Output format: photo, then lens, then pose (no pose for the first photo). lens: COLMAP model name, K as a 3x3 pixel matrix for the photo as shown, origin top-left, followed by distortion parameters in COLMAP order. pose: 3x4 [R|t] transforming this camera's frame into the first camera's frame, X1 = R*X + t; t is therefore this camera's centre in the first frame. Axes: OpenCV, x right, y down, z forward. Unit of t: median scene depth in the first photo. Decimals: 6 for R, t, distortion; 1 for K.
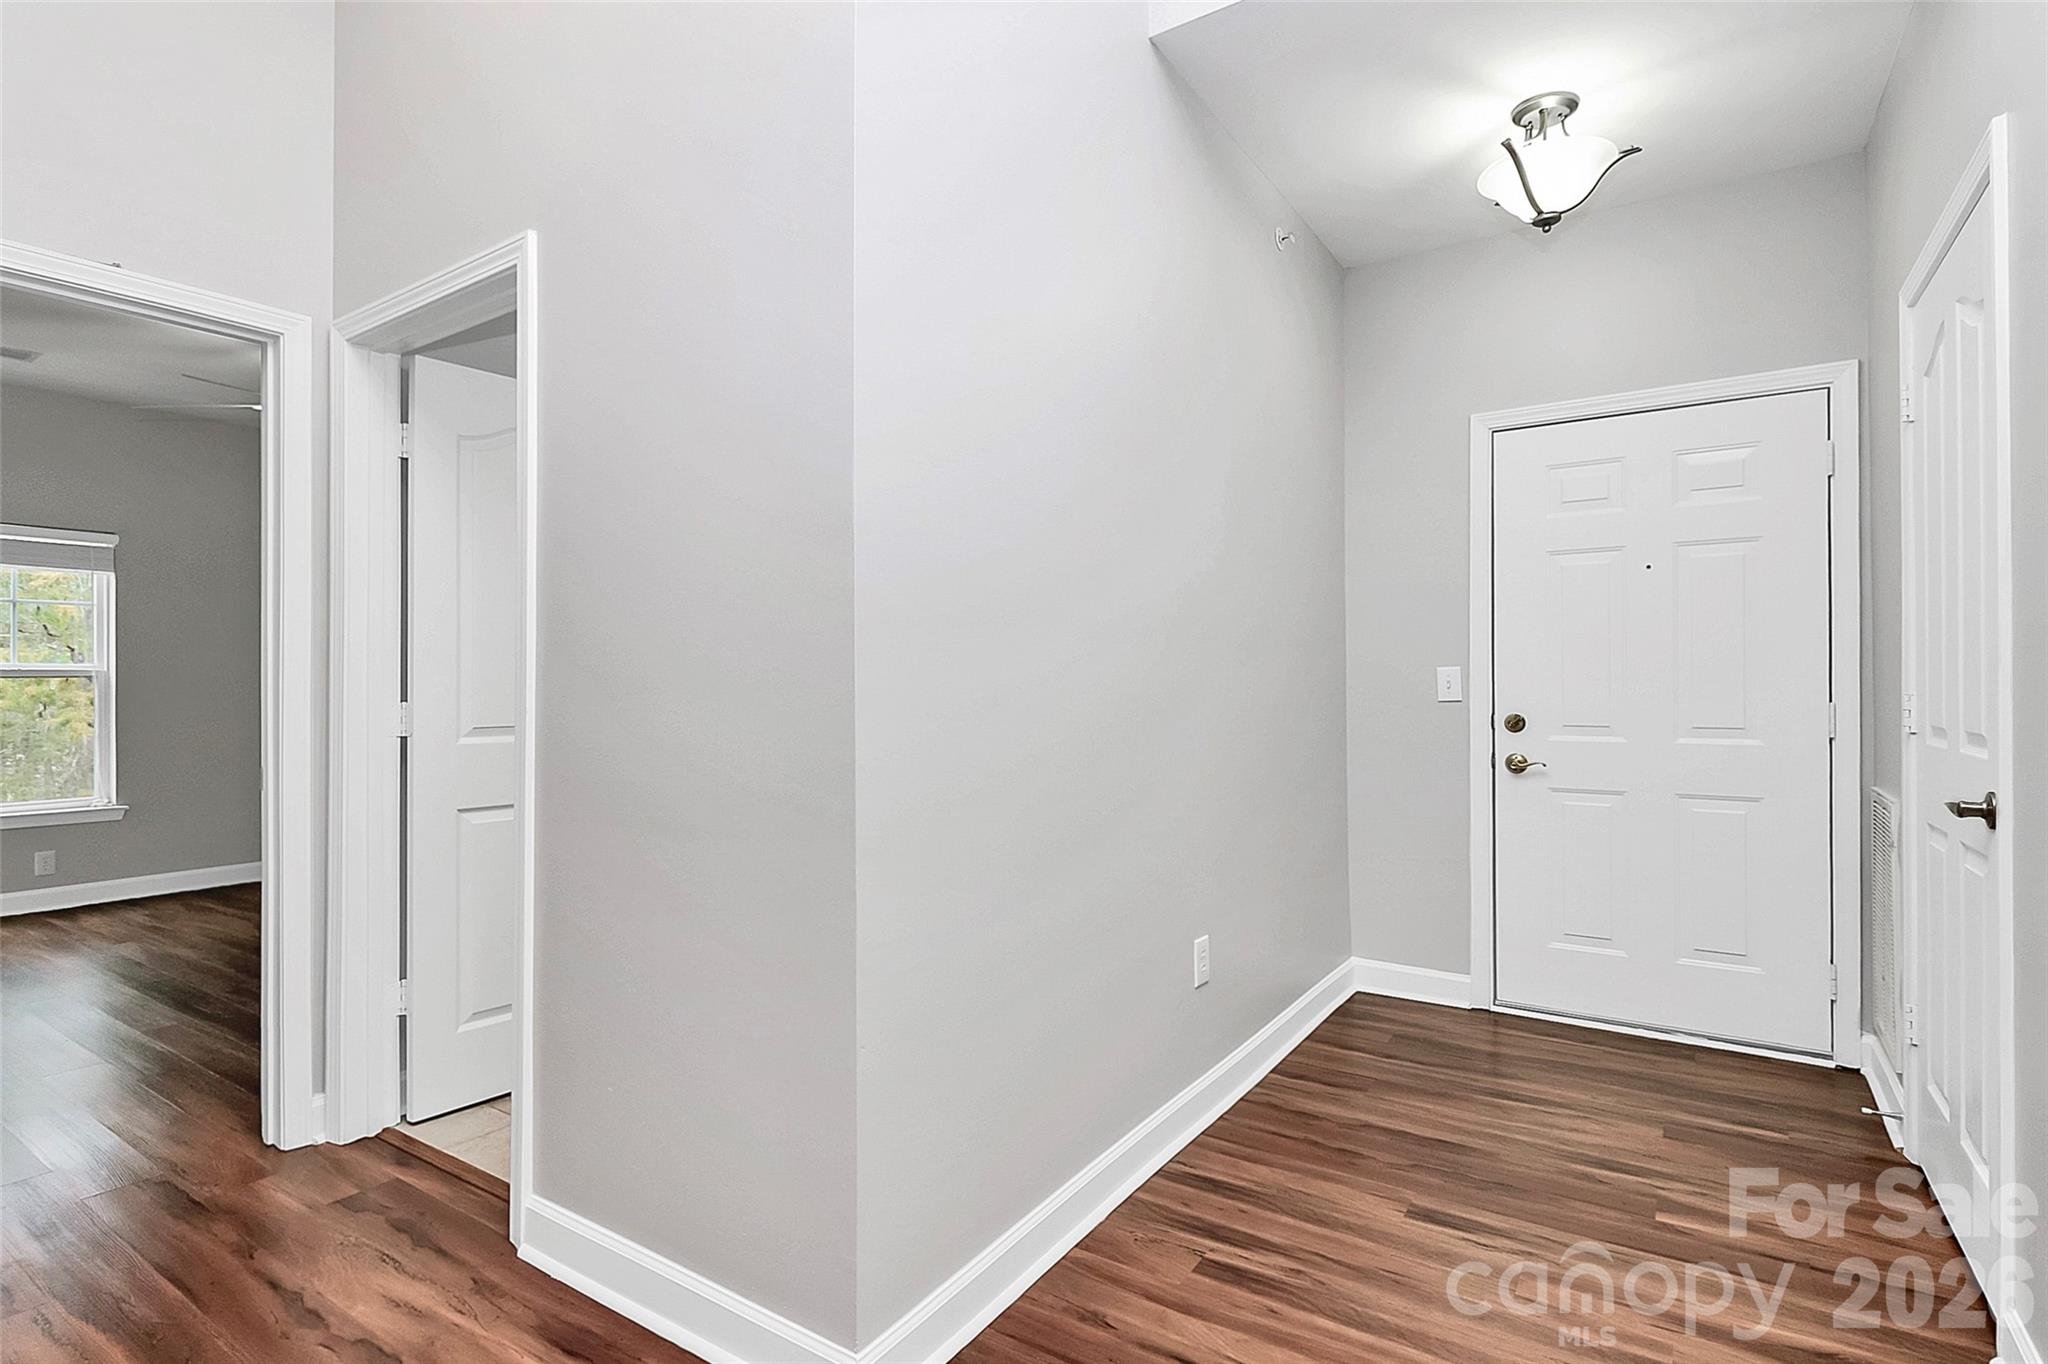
lens RADIAL K [[984.3, 0, 1022.0], [0, 984.3, 692.0], [0, 0, 1]] dist [-0.005990, -0.009974]
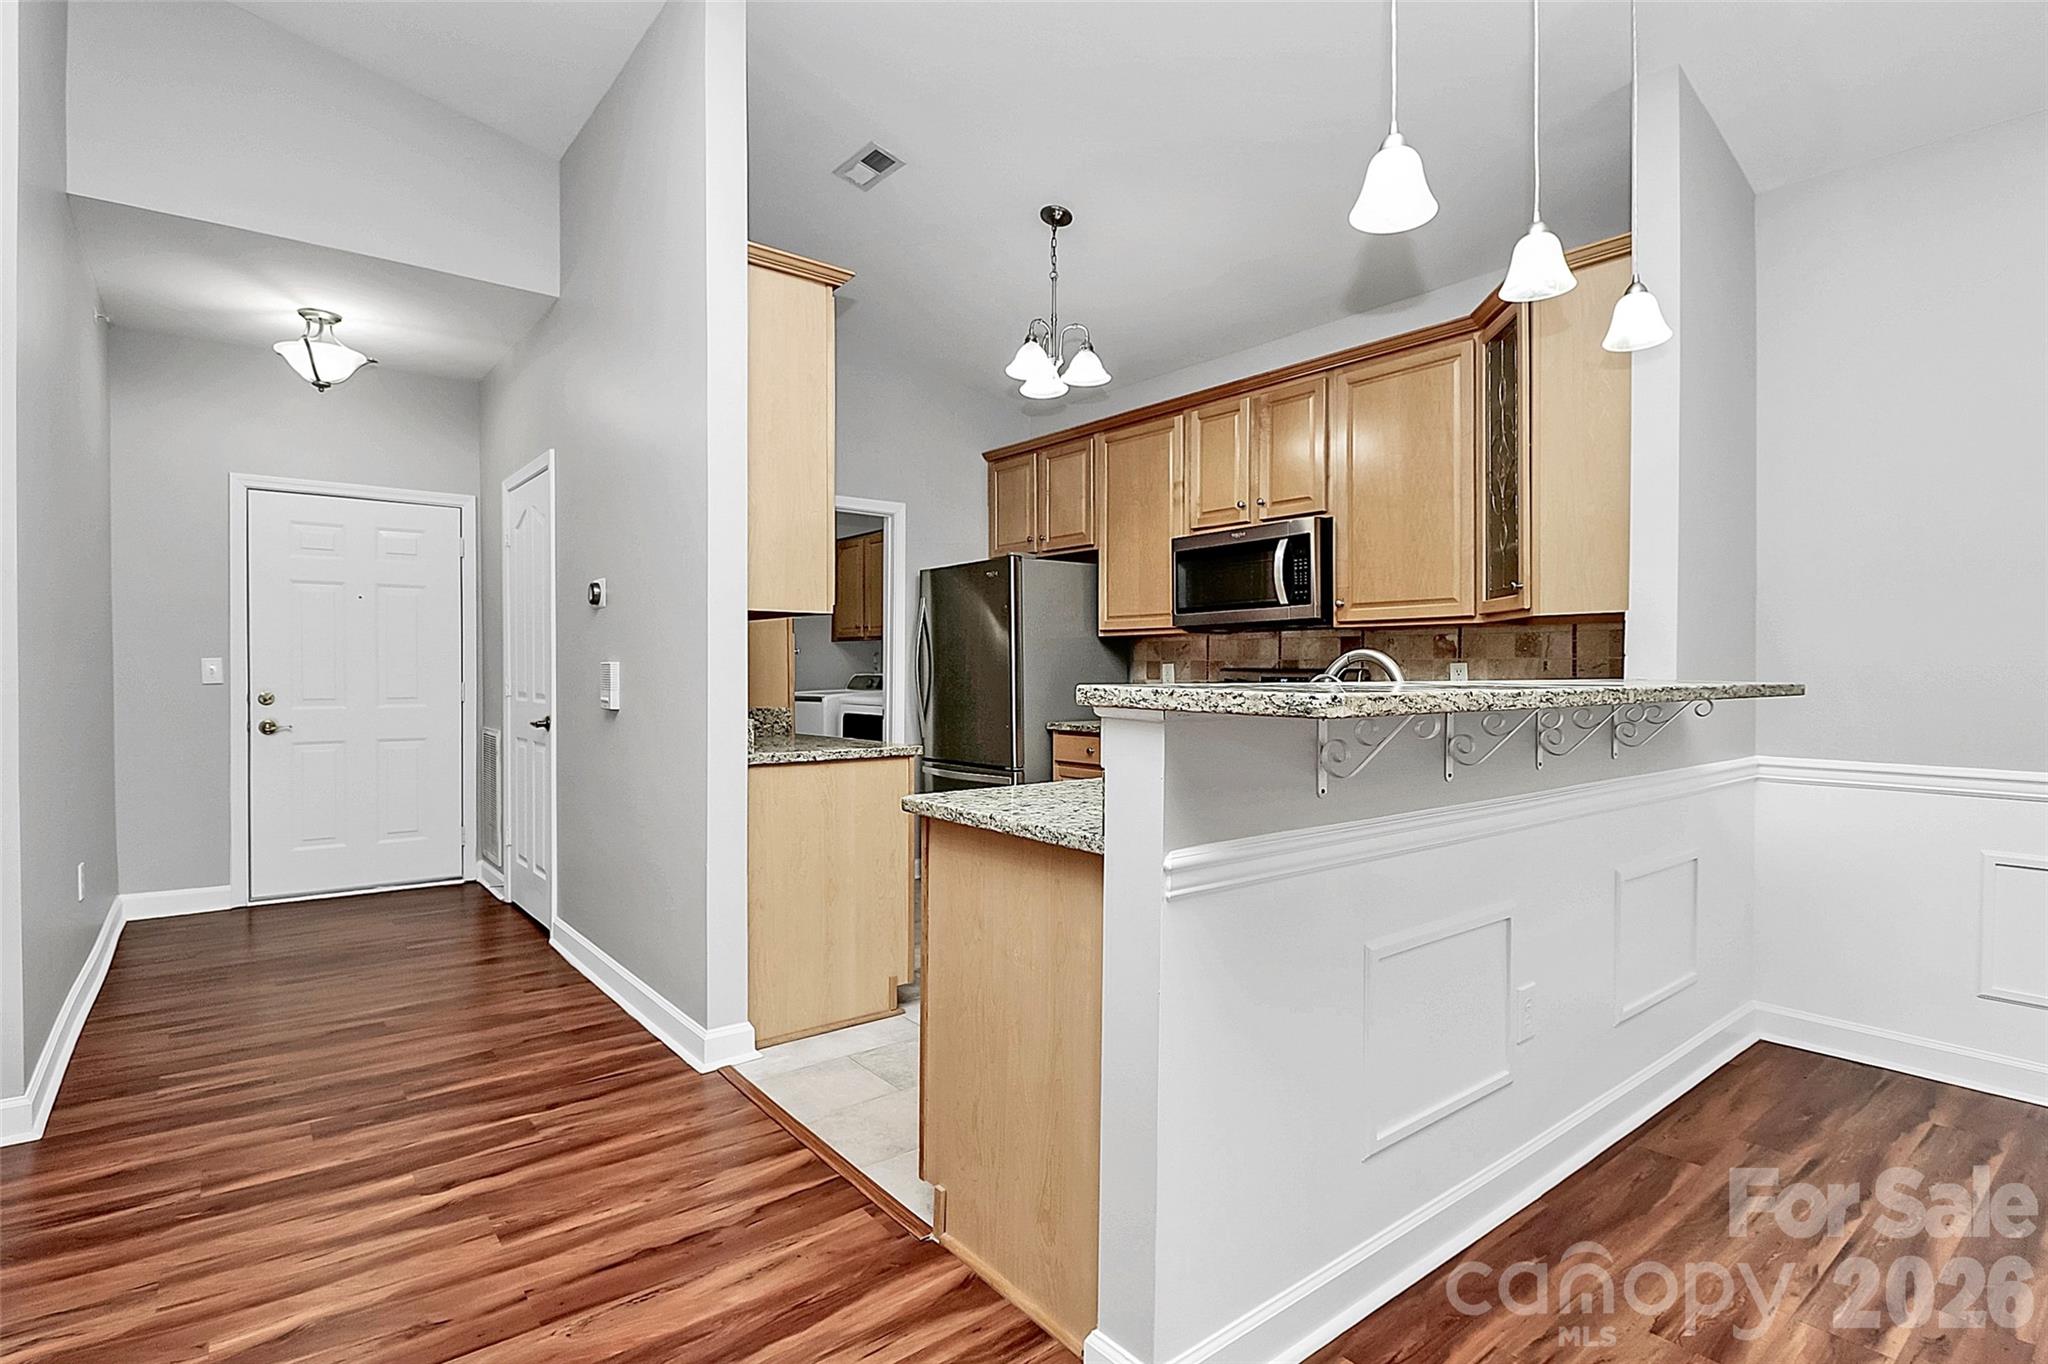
lens RADIAL K [[984.3, 0, 1018.4], [0, 984.3, 679.5], [0, 0, 1]] dist [-0.005990, -0.009974]
pose [[0.302686, -0.010475, 0.953033, -0.506425], [-0.000142, 0.999939, 0.011036, -0.010779], [-0.953090, -0.003475, 0.302666, -0.451115]]
